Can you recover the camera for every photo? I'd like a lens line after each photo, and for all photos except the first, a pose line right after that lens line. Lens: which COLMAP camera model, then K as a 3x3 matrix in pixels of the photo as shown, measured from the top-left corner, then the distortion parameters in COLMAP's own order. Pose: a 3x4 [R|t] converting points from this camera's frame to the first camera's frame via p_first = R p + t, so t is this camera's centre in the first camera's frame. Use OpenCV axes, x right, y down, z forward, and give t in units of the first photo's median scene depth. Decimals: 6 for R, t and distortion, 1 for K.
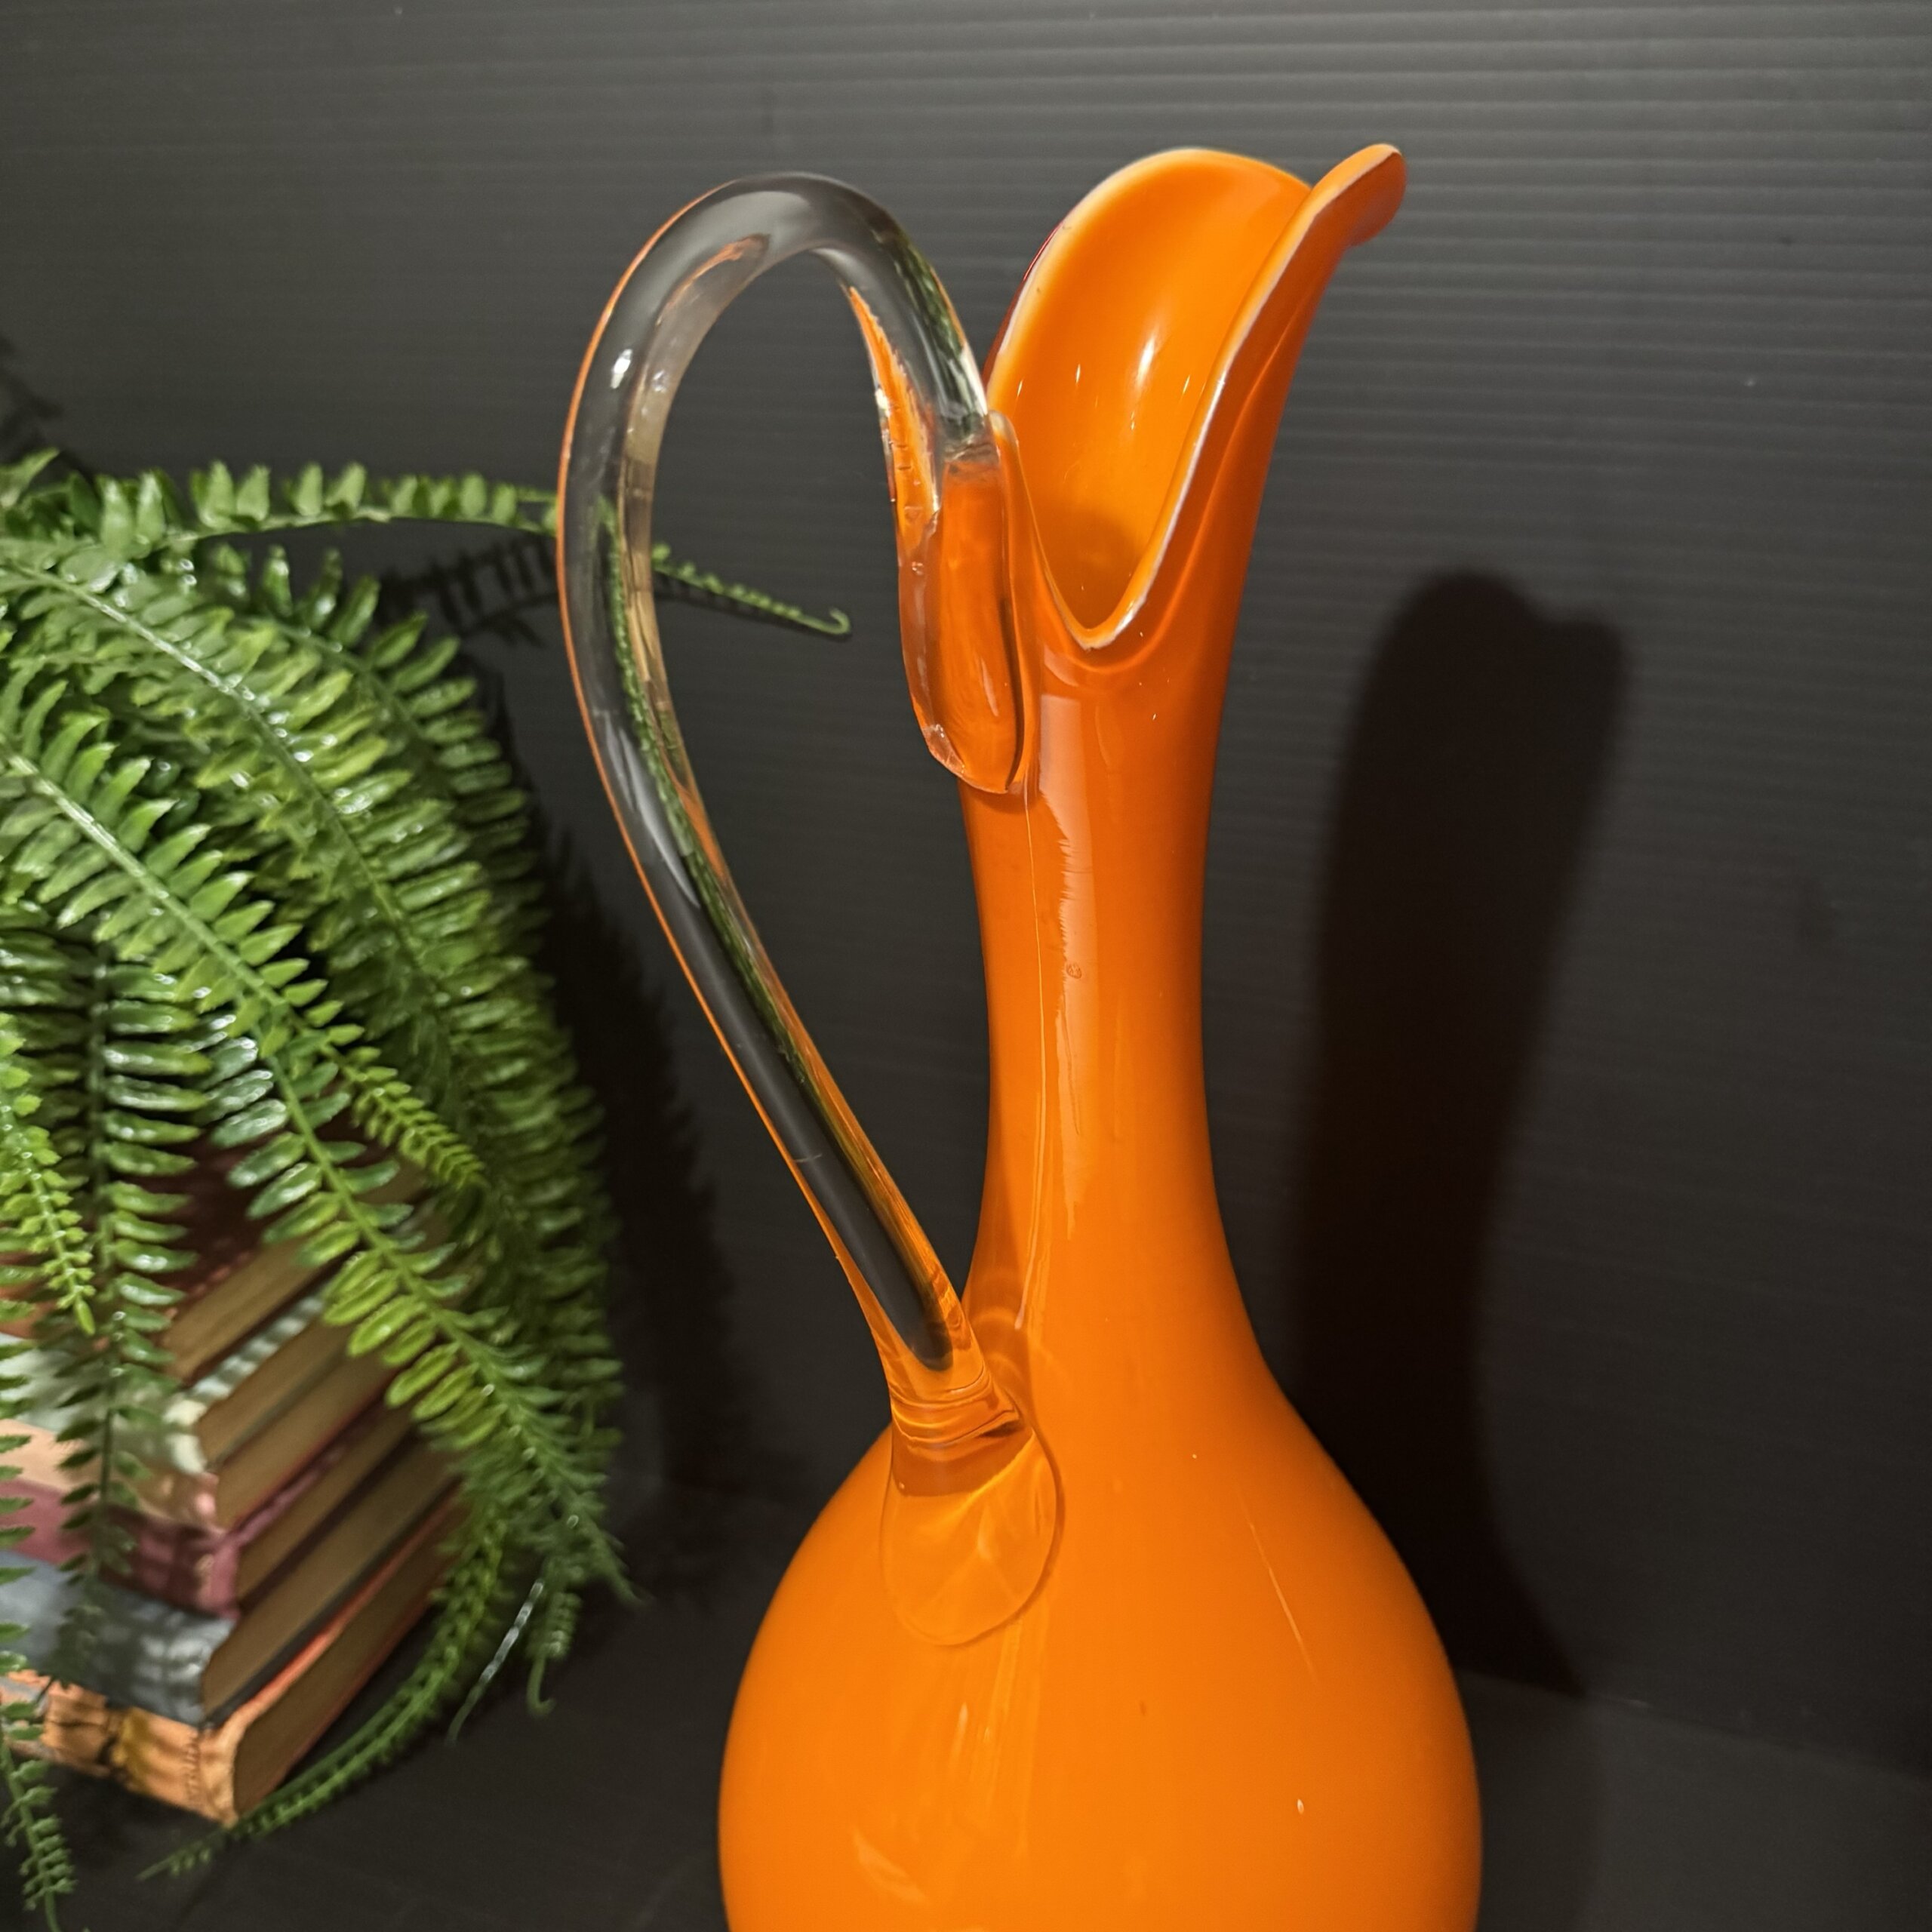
lens RADIAL K [[1910.9, 0, 966.0], [0, 1910.9, 966.0], [0, 0, 1]] dist [0.007459, -0.033994]
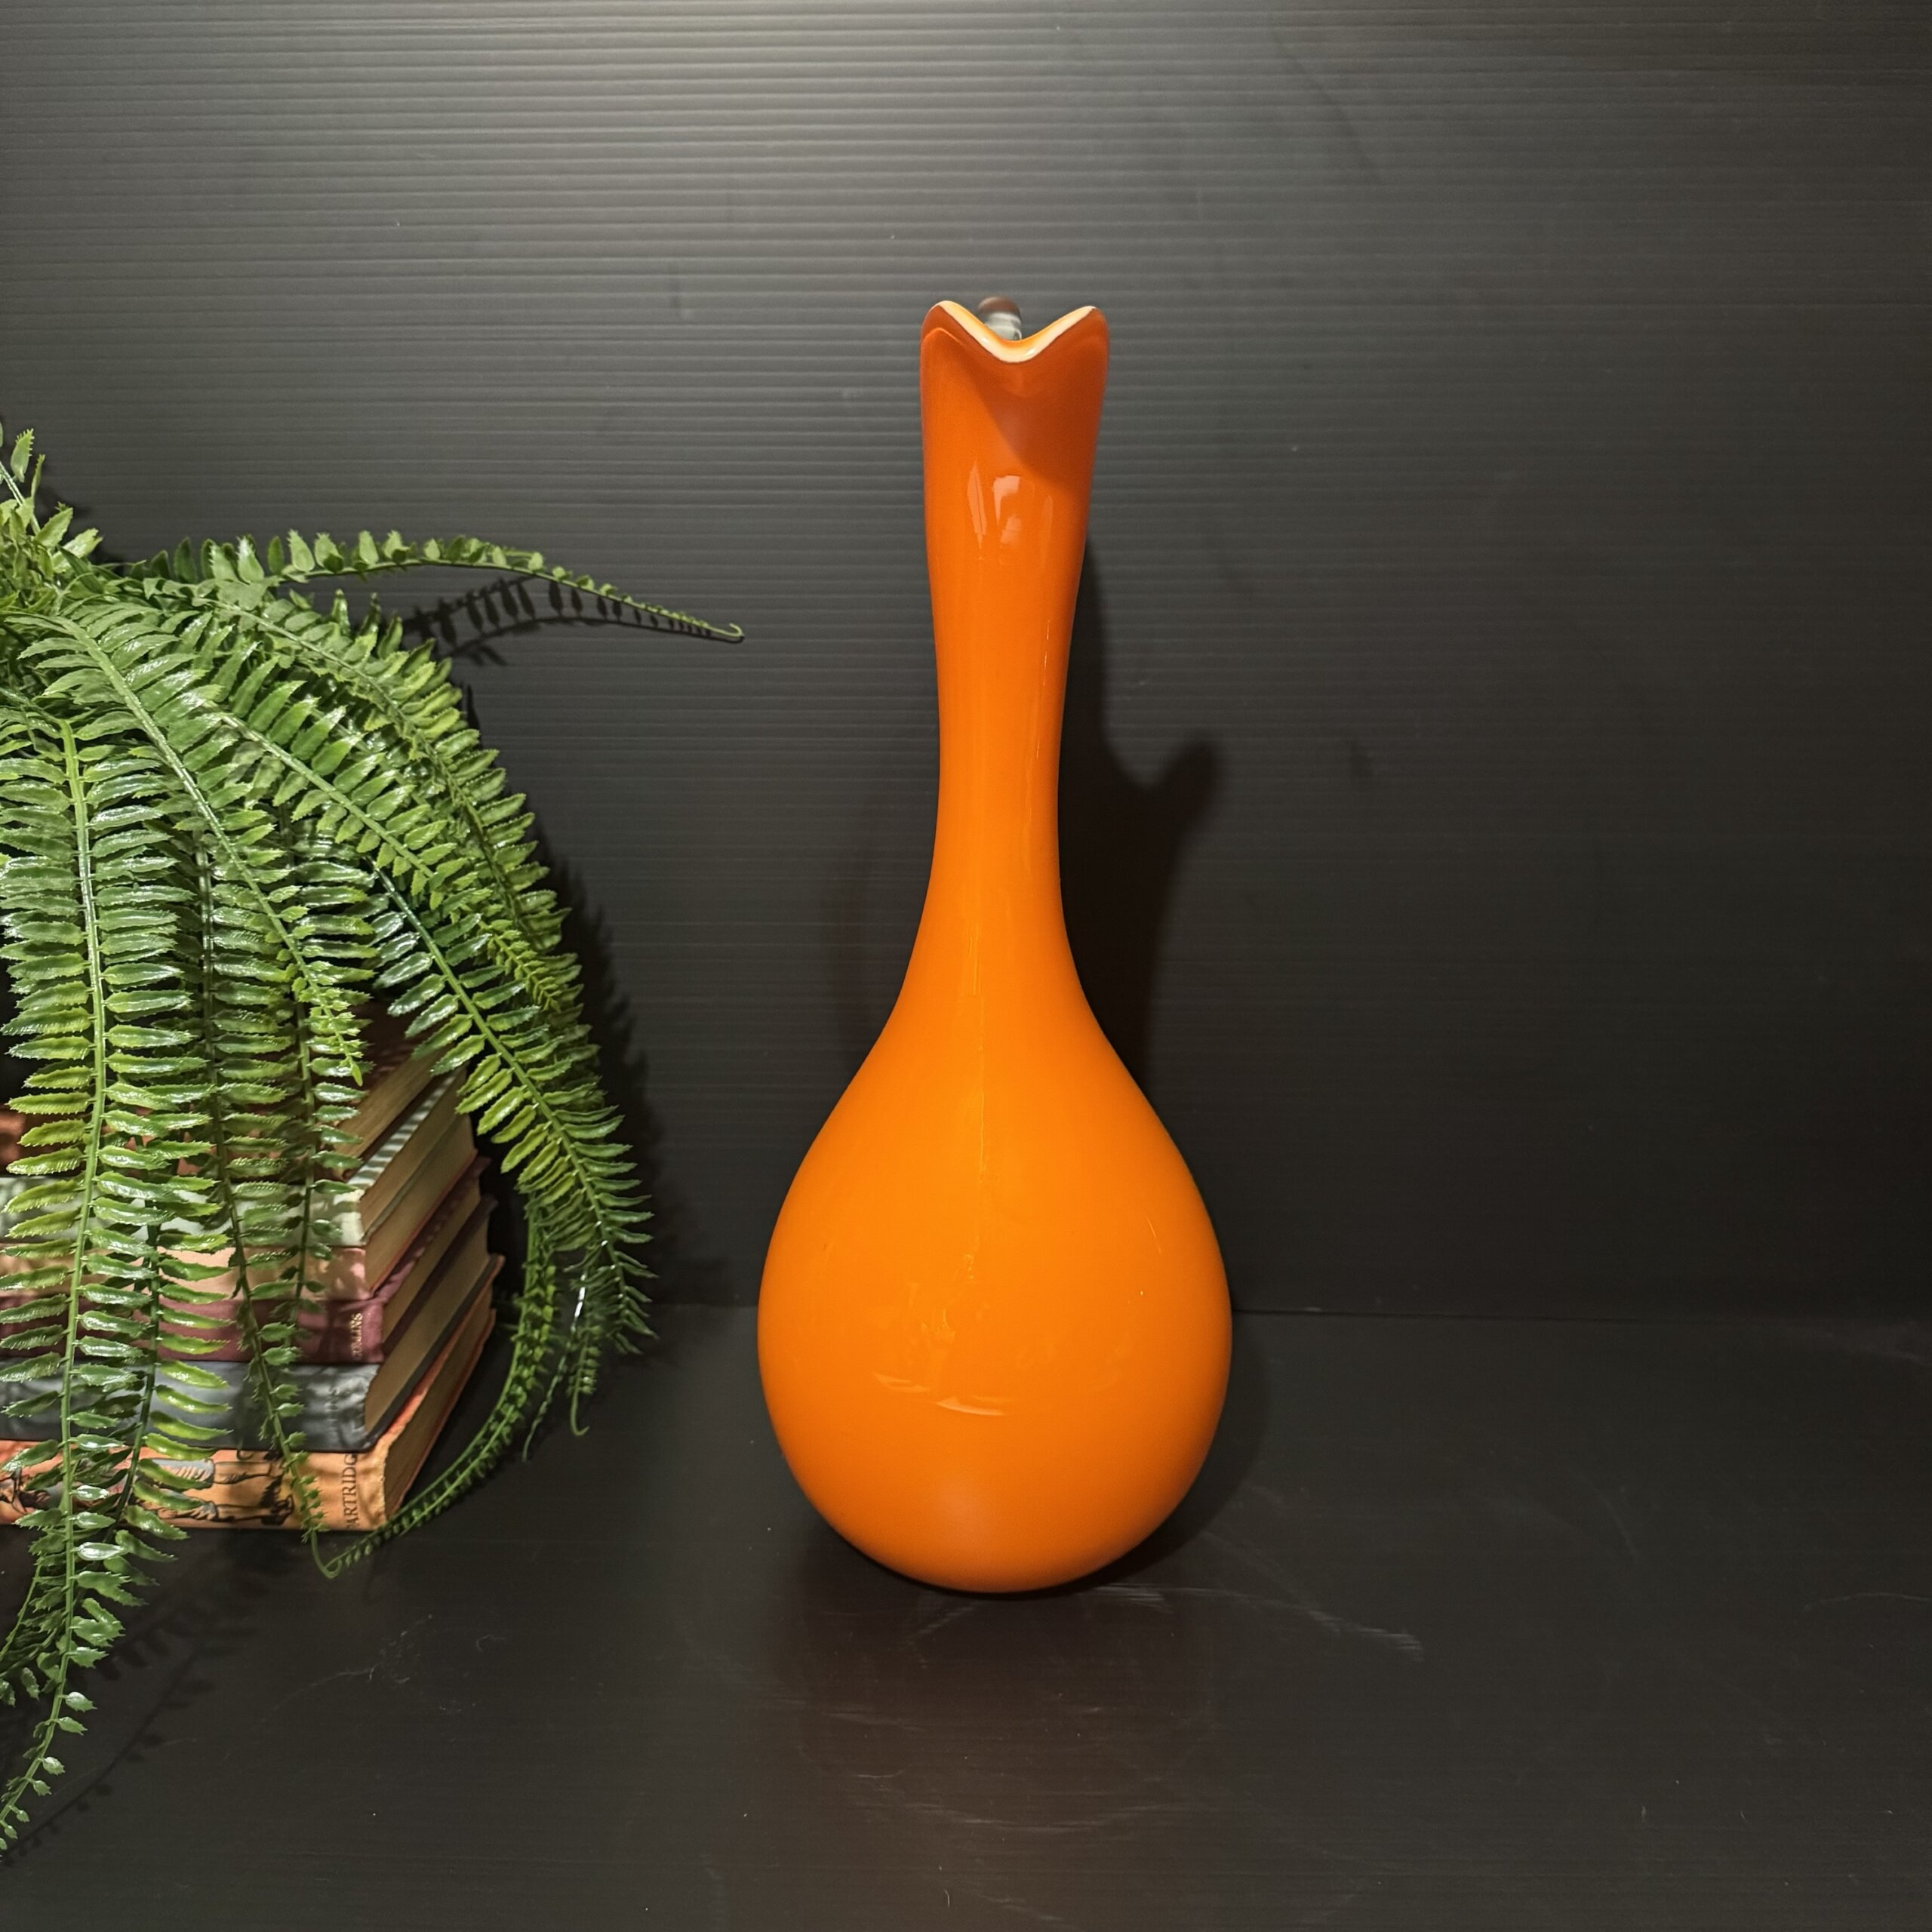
lens RADIAL K [[1895.0, 0, 969.5], [0, 1895.0, 971.2], [0, 0, 1]] dist [0.170608, -0.362930]
pose [[0.952461, -0.089505, 0.291215, -0.377694], [0.120253, 0.988707, -0.089426, 0.254788], [-0.279922, 0.120194, 0.952469, -0.468042]]
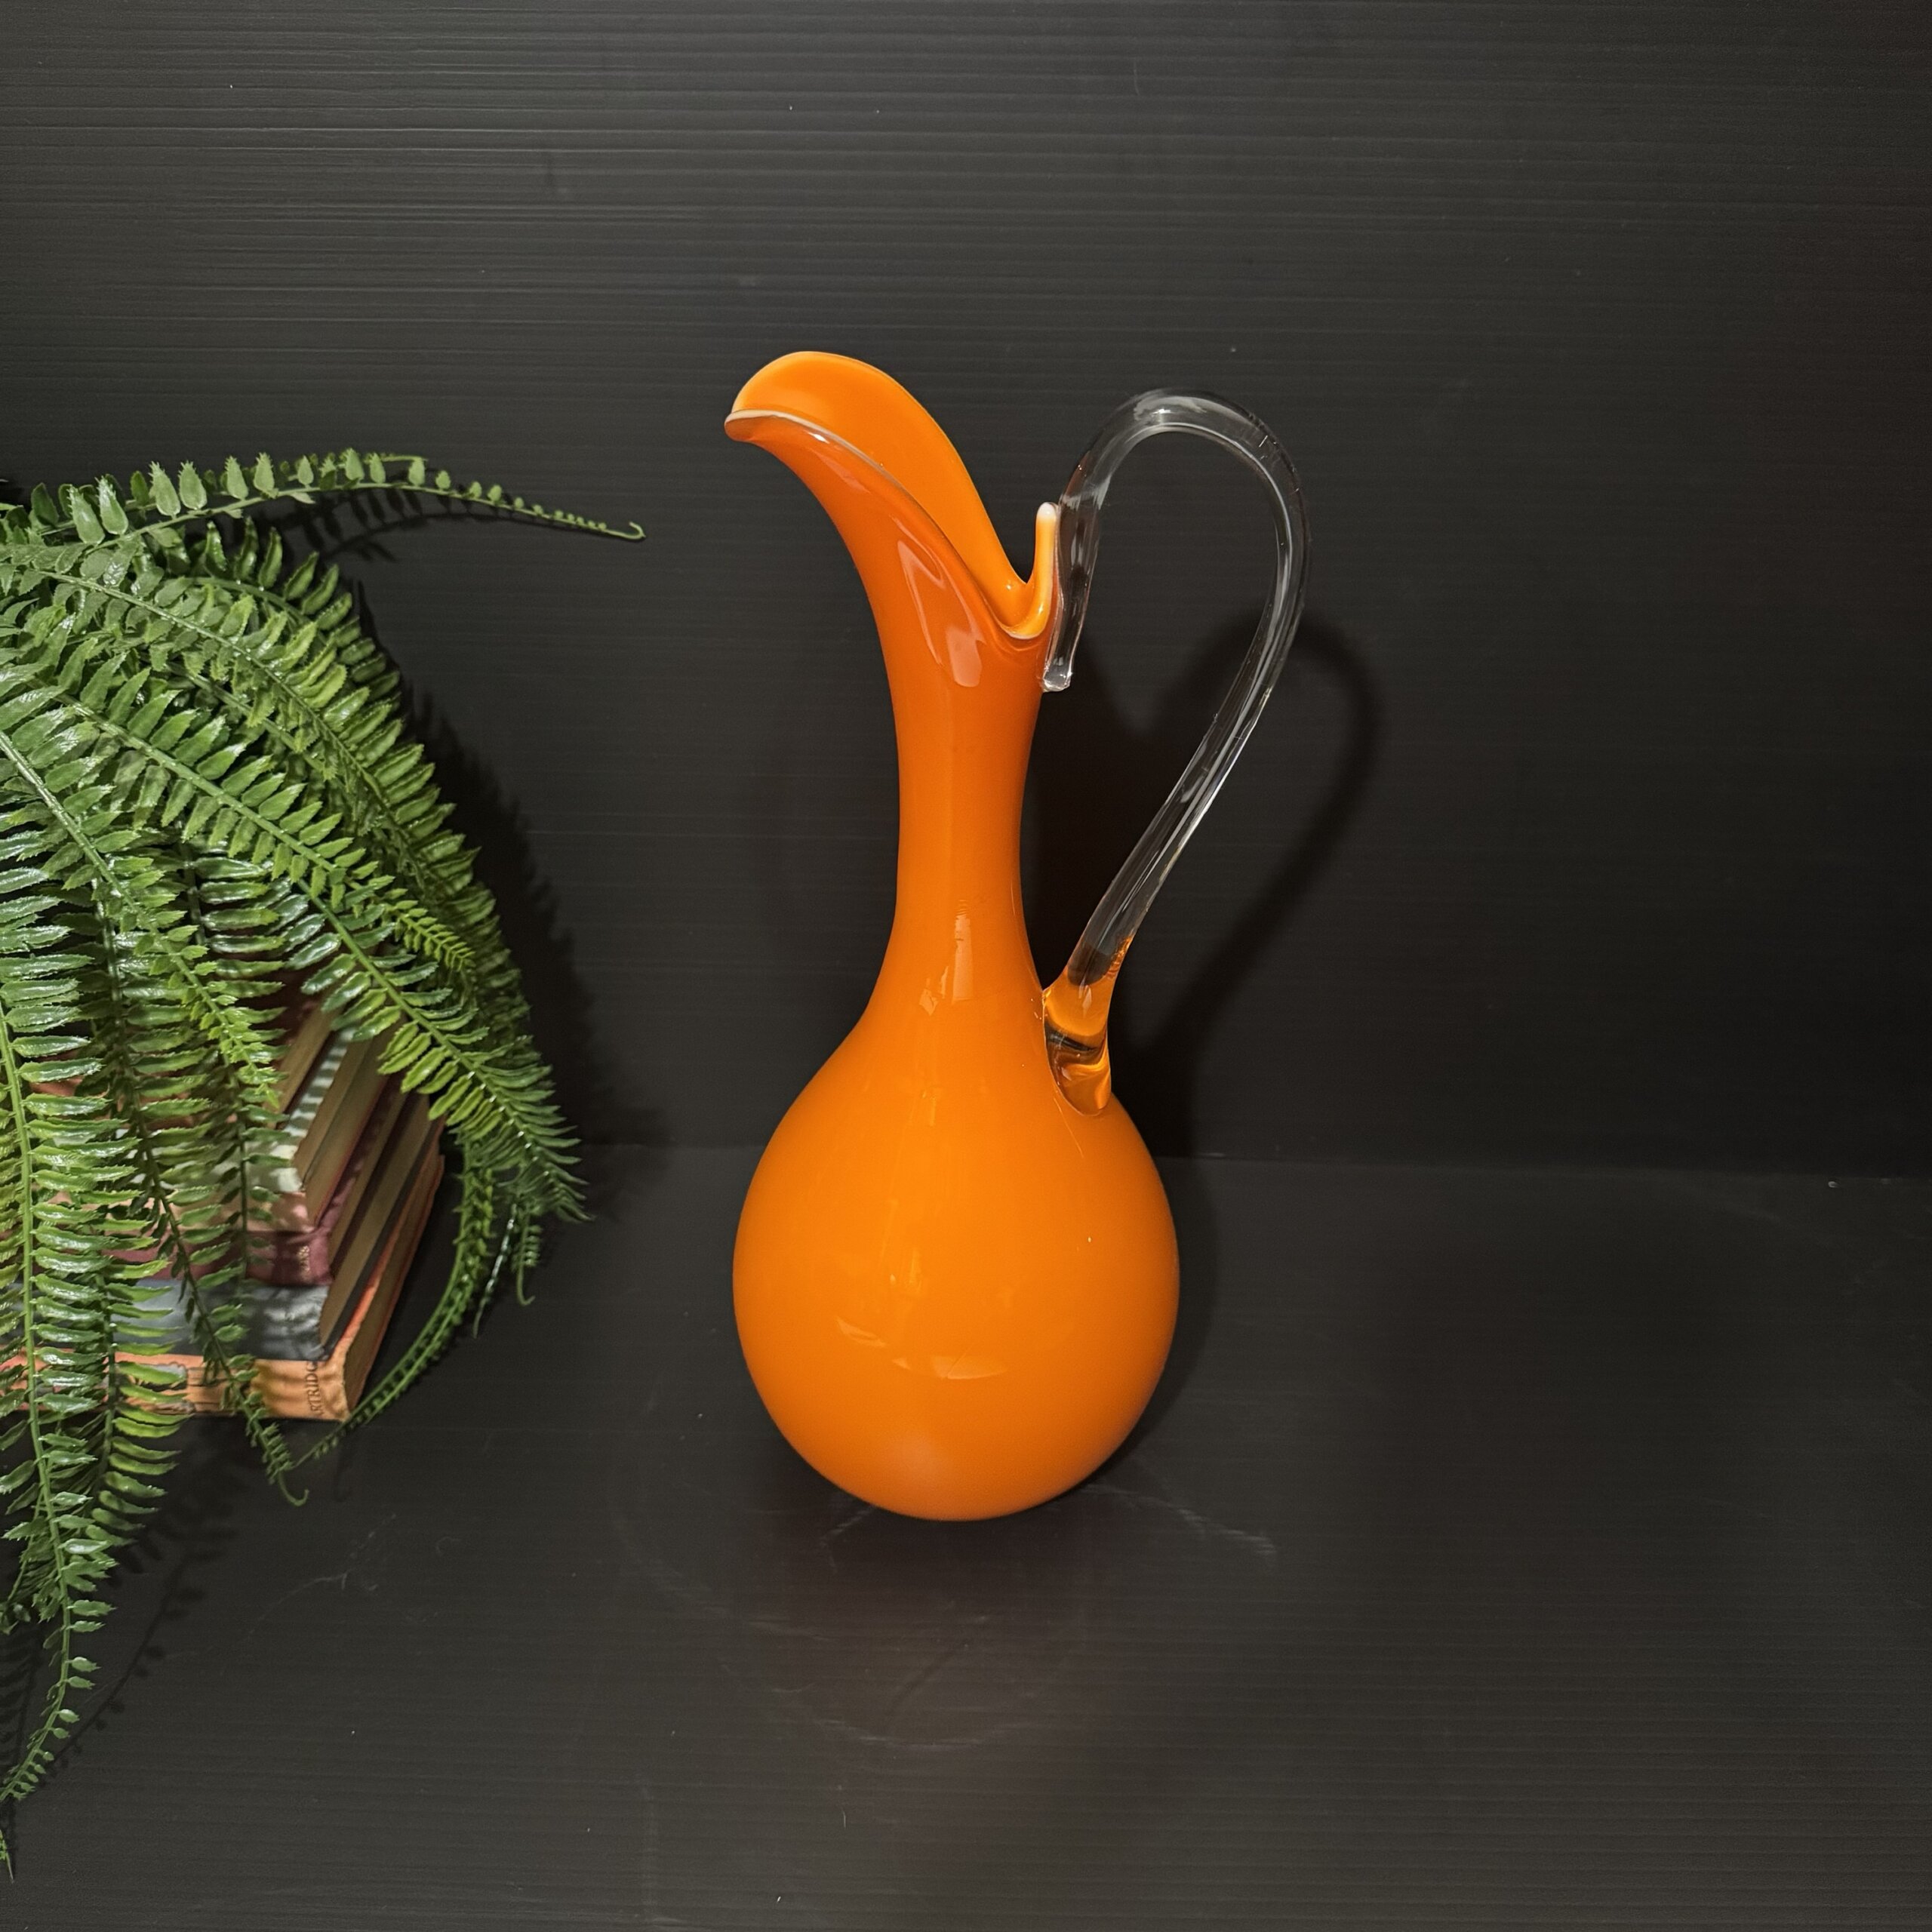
lens RADIAL K [[1889.4, 0, 963.6], [0, 1889.4, 973.2], [0, 0, 1]] dist [0.157542, -0.361075]
pose [[0.952610, -0.169157, 0.252824, -0.267094], [0.115026, 0.969725, 0.215411, -0.150963], [-0.281608, -0.176121, 0.943228, -0.485497]]
